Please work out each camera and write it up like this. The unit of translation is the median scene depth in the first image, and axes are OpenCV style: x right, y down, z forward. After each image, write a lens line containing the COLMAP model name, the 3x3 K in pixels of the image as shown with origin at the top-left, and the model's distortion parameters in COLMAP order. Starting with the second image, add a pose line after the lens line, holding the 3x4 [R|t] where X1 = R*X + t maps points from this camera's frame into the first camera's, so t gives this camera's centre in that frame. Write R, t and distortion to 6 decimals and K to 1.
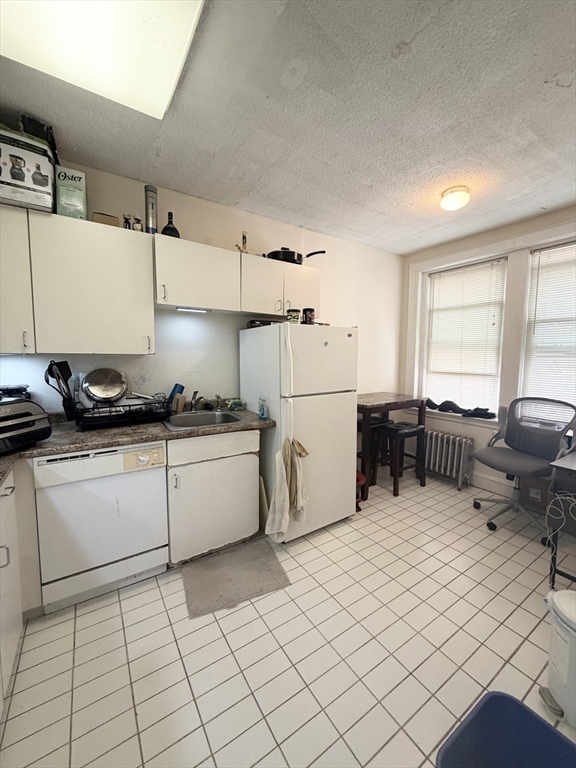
lens RADIAL K [[305.8, 0, 288.0], [0, 305.8, 384.0], [0, 0, 1]] dist [0.000052, -0.000110]
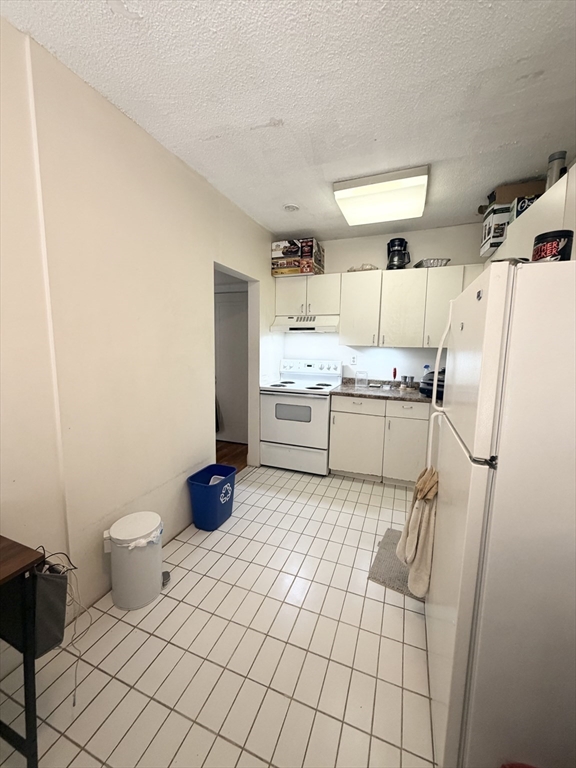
lens RADIAL K [[305.8, 0, 288.0], [0, 305.8, 384.0], [0, 0, 1]] dist [0.000052, -0.000110]
pose [[-0.818841, 0.057440, -0.571140, 0.872385], [-0.067279, 0.978519, 0.194868, -0.178769], [0.570065, 0.197992, -0.797387, 1.728183]]
